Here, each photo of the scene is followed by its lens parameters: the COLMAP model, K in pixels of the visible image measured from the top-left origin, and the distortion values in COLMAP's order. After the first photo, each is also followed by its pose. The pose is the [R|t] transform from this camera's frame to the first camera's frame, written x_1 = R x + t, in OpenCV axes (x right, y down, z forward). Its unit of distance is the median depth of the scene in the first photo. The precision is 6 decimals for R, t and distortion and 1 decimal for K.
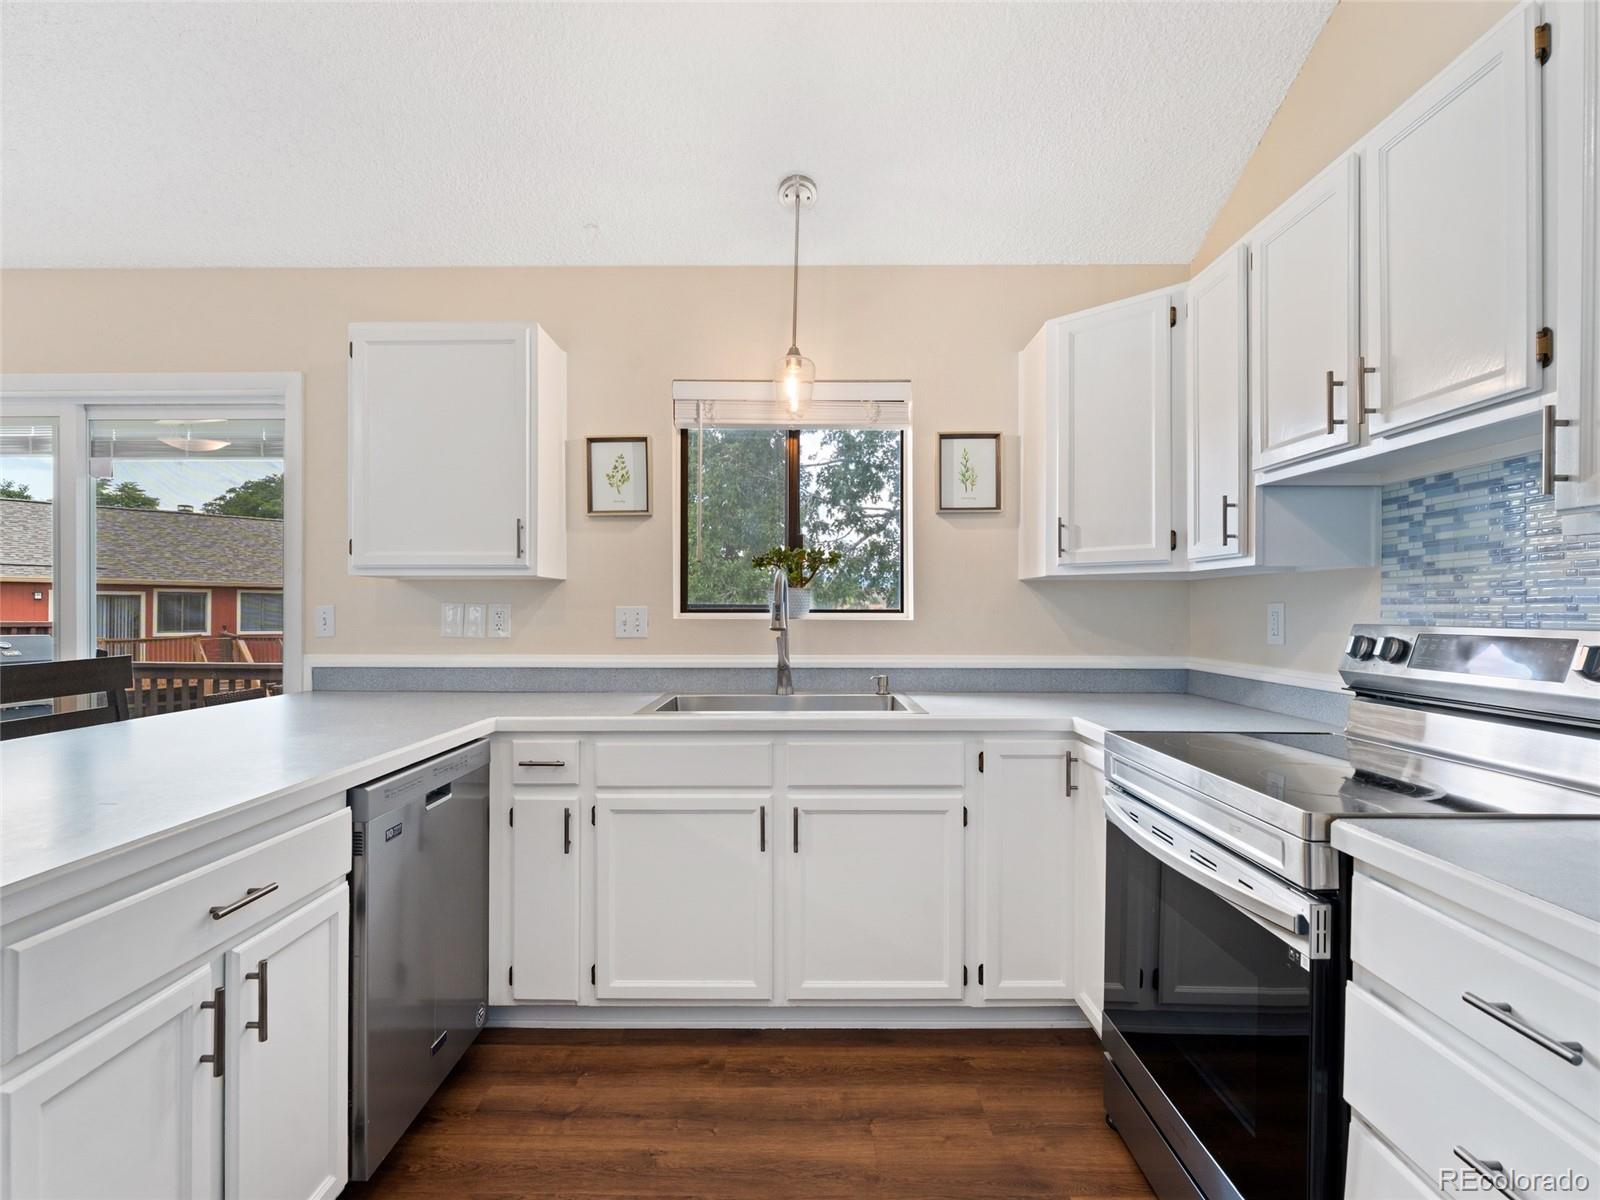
lens RADIAL K [[778.2, 0, 798.5], [0, 778.2, 607.3], [0, 0, 1]] dist [-0.002353, -0.000350]
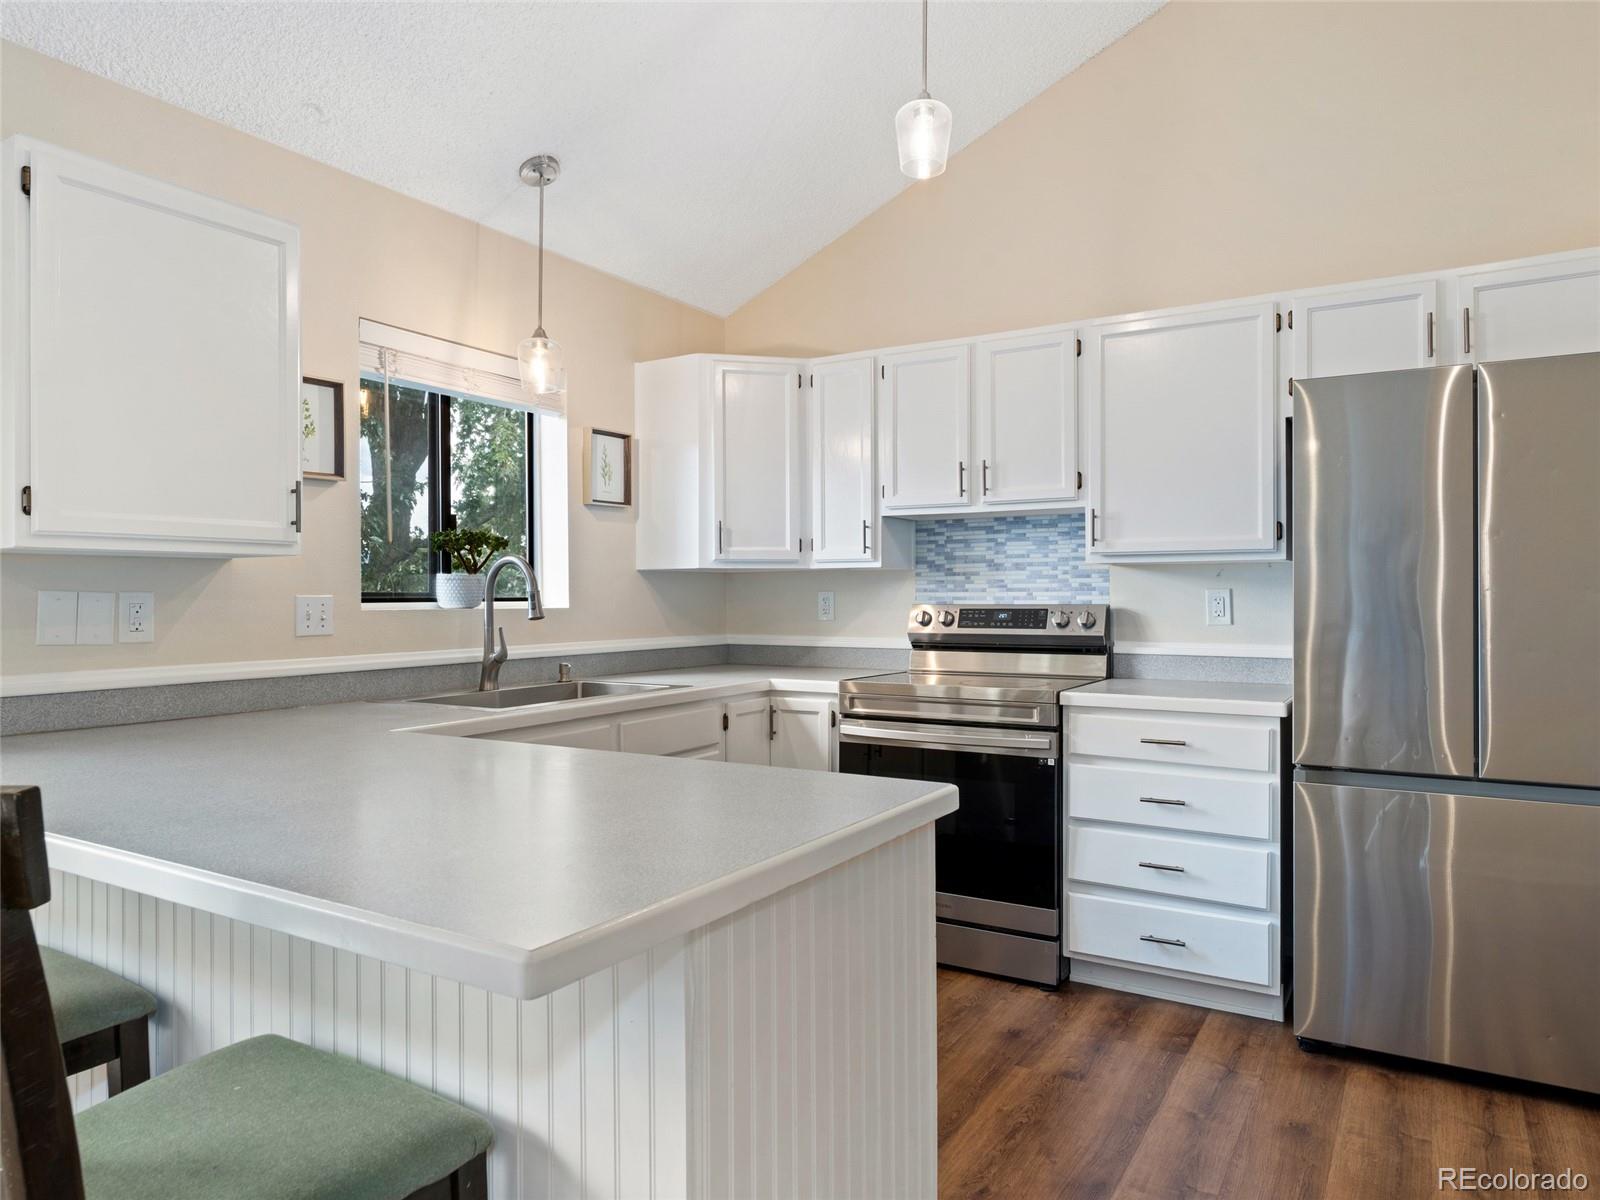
lens RADIAL K [[1053.8, 0, 797.4], [0, 1053.8, 592.0], [0, 0, 1]] dist [-0.000130, -0.001958]
pose [[0.513610, -0.000456, 0.858024, -1.124146], [0.003374, 0.999993, -0.001488, -0.001555], [-0.858017, 0.003659, 0.513608, 0.055245]]
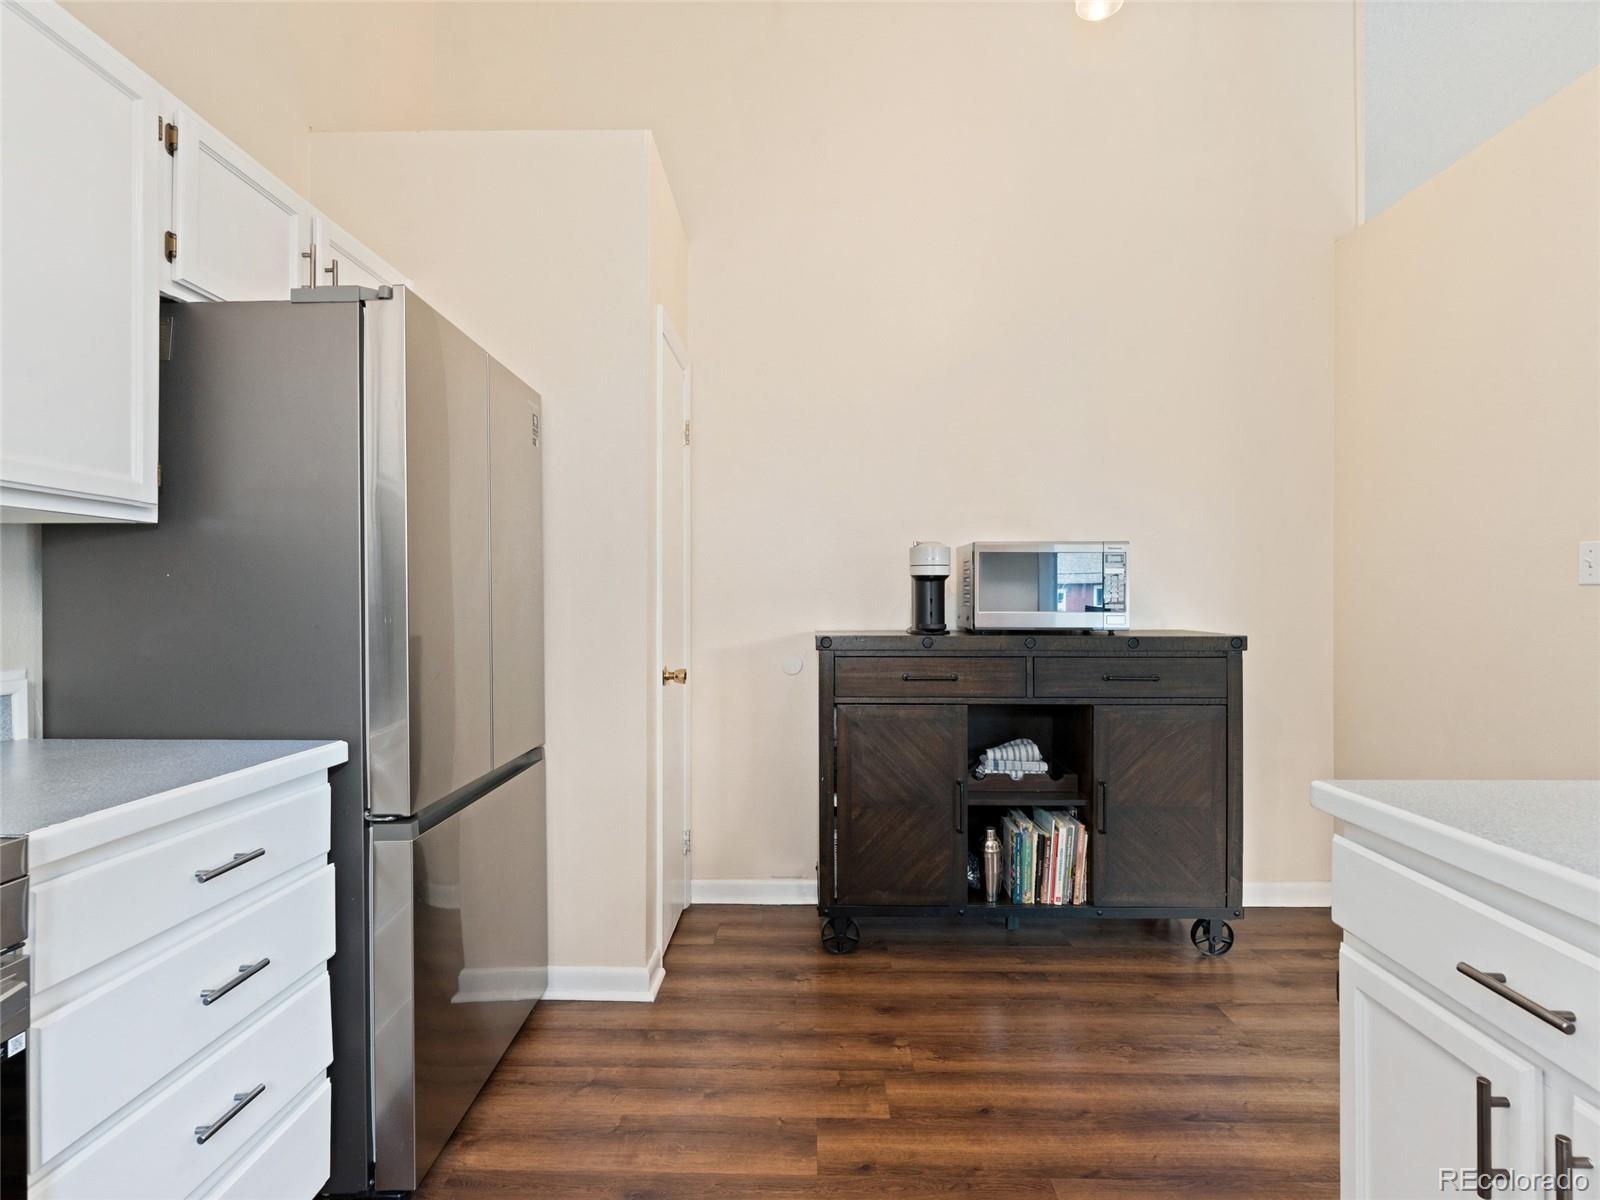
lens RADIAL K [[778.2, 0, 803.9], [0, 778.2, 601.3], [0, 0, 1]] dist [-0.002353, -0.000350]
pose [[-0.999824, -0.003540, 0.018402, -0.060992], [-0.003512, 0.999993, 0.001589, 0.014488], [-0.018408, 0.001524, -0.999829, 0.882563]]
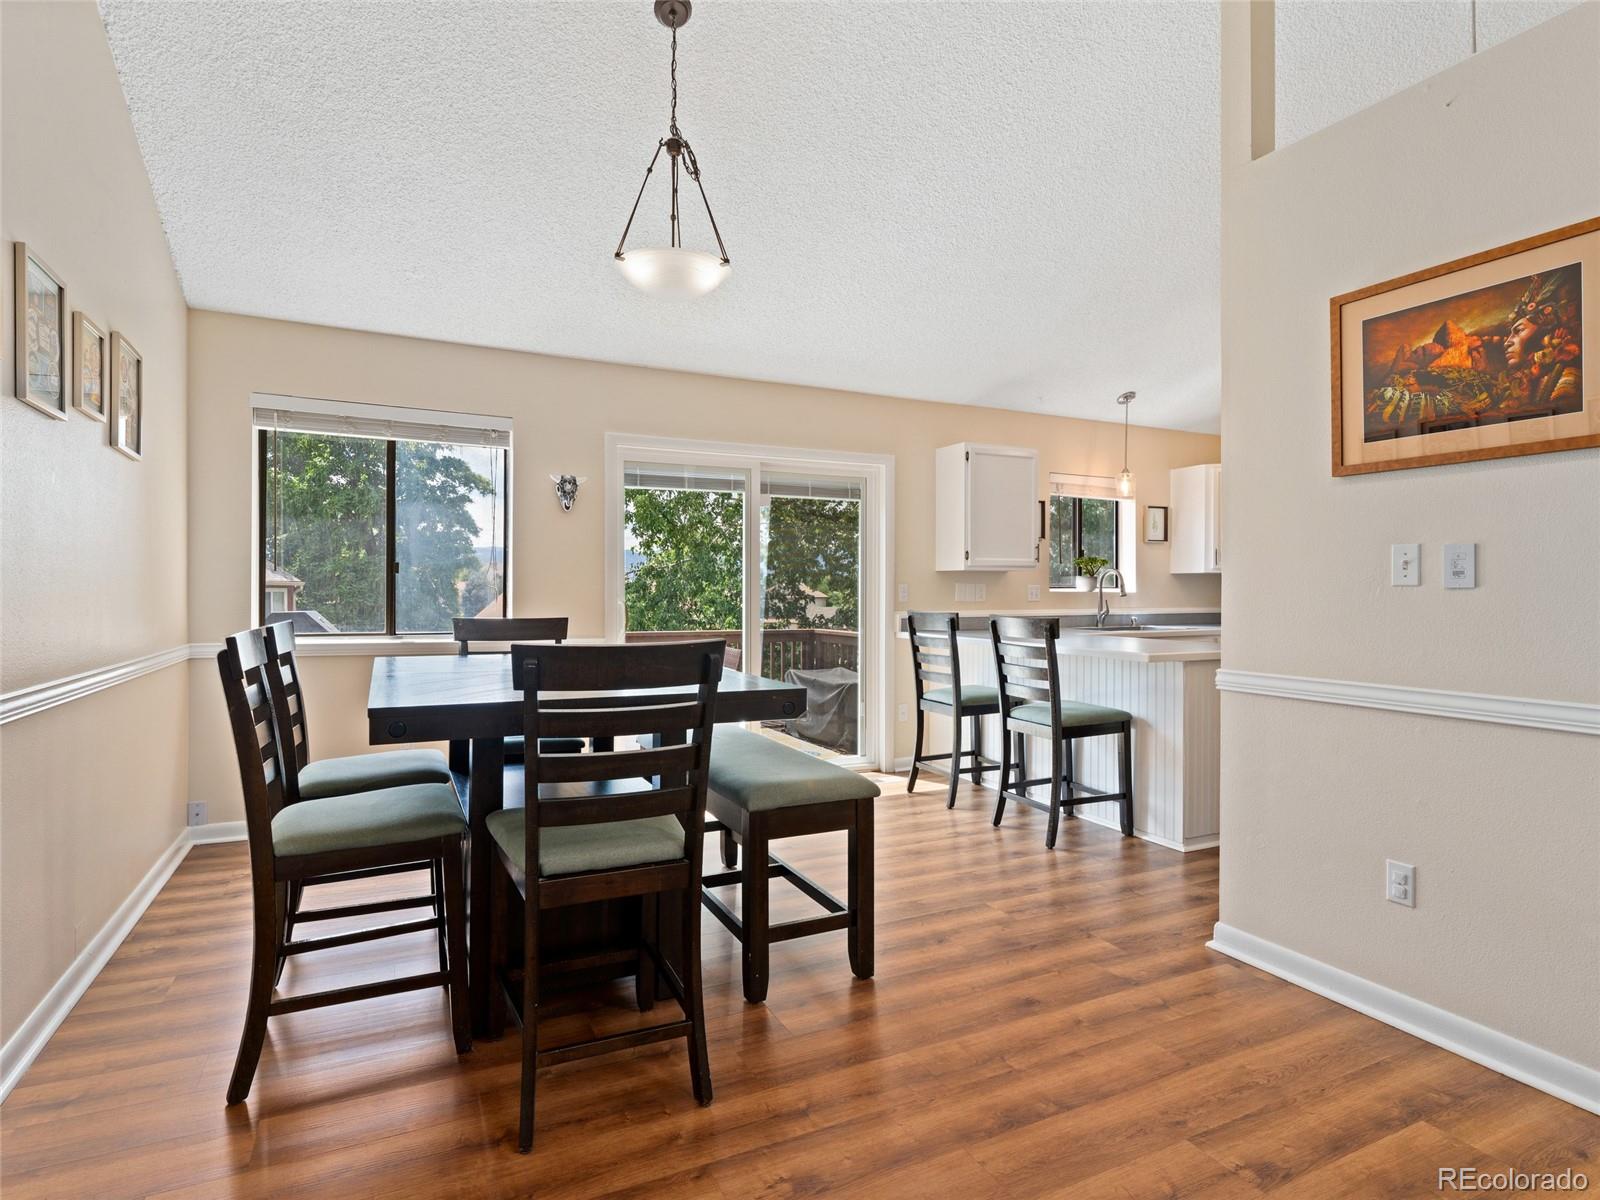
lens RADIAL K [[853.1, 0, 790.6], [0, 853.1, 594.5], [0, 0, 1]] dist [-0.000470, 0.000664]
pose [[0.895157, -0.003533, 0.445738, -2.250569], [-0.001205, 0.999946, 0.010346, 0.001088], [-0.445750, -0.009798, 0.895104, -0.872005]]
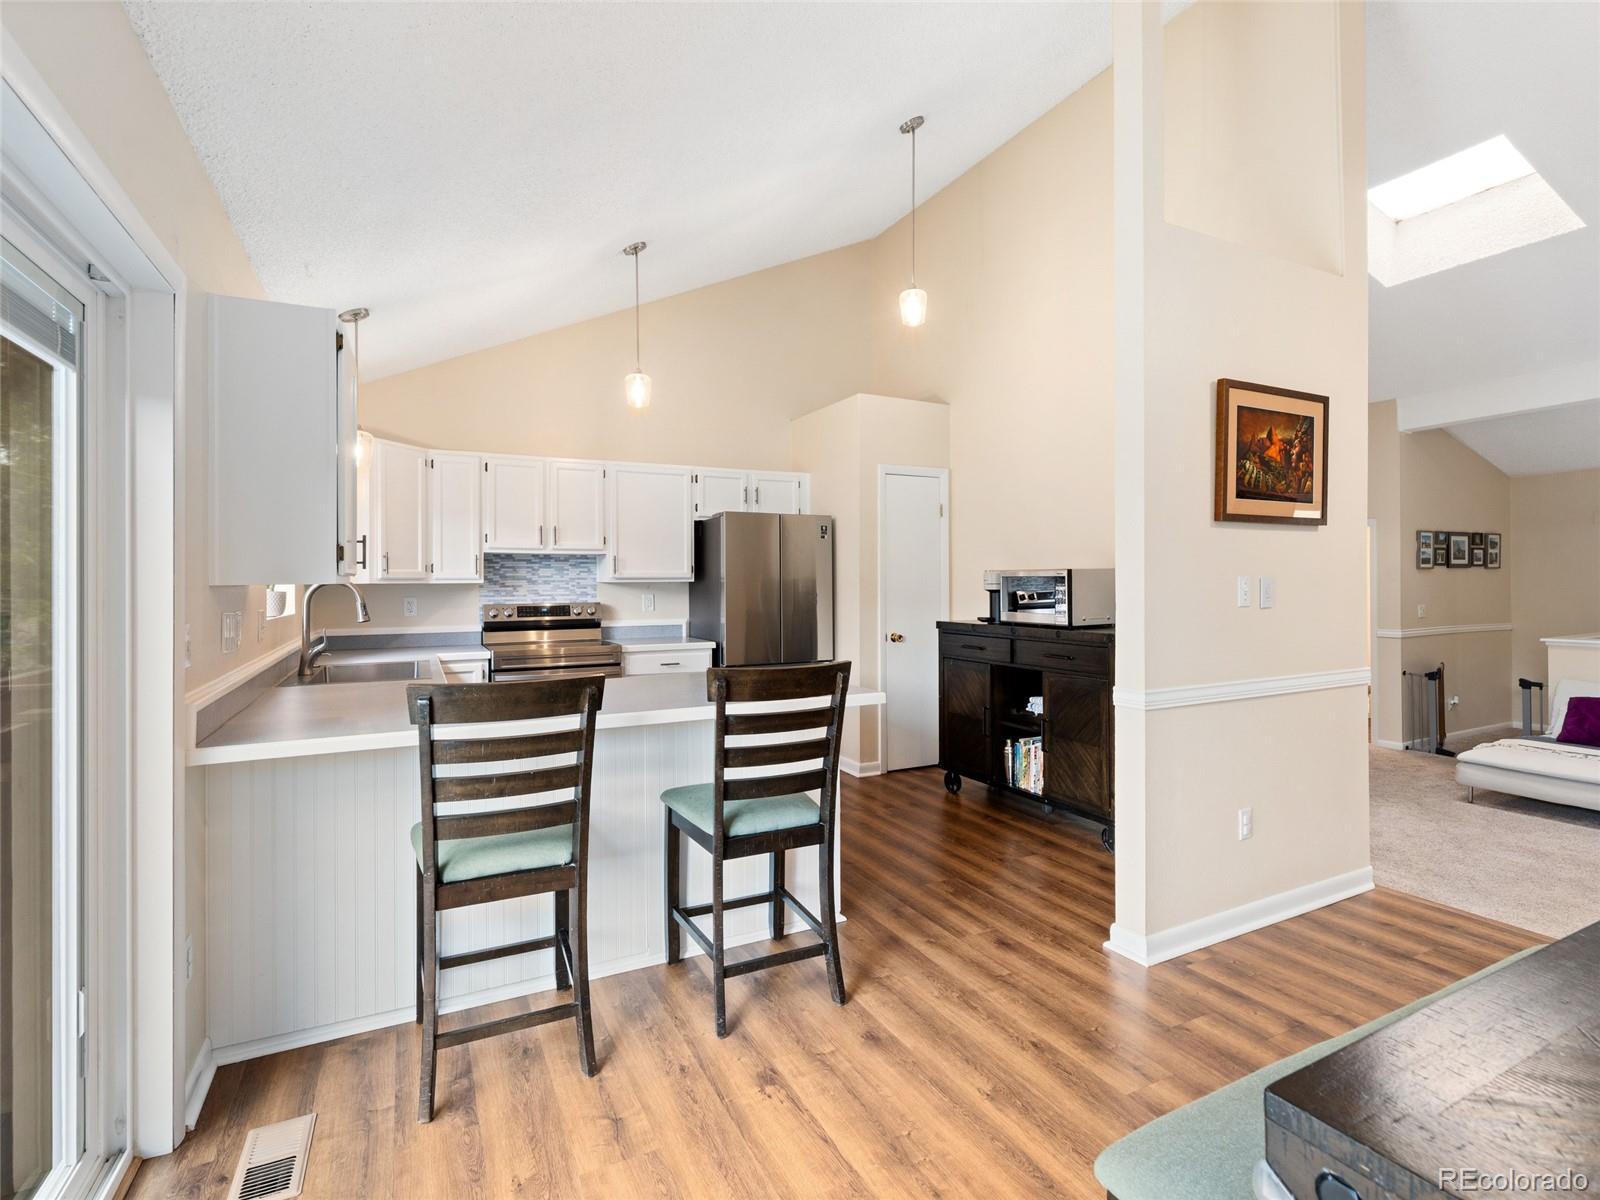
lens RADIAL K [[778.2, 0, 807.3], [0, 778.2, 581.4], [0, 0, 1]] dist [-0.002353, -0.000350]
pose [[-0.465263, 0.001302, 0.885171, -1.912975], [0.003787, 0.999993, 0.000519, -0.048426], [-0.885164, 0.003594, -0.465265, 1.080376]]
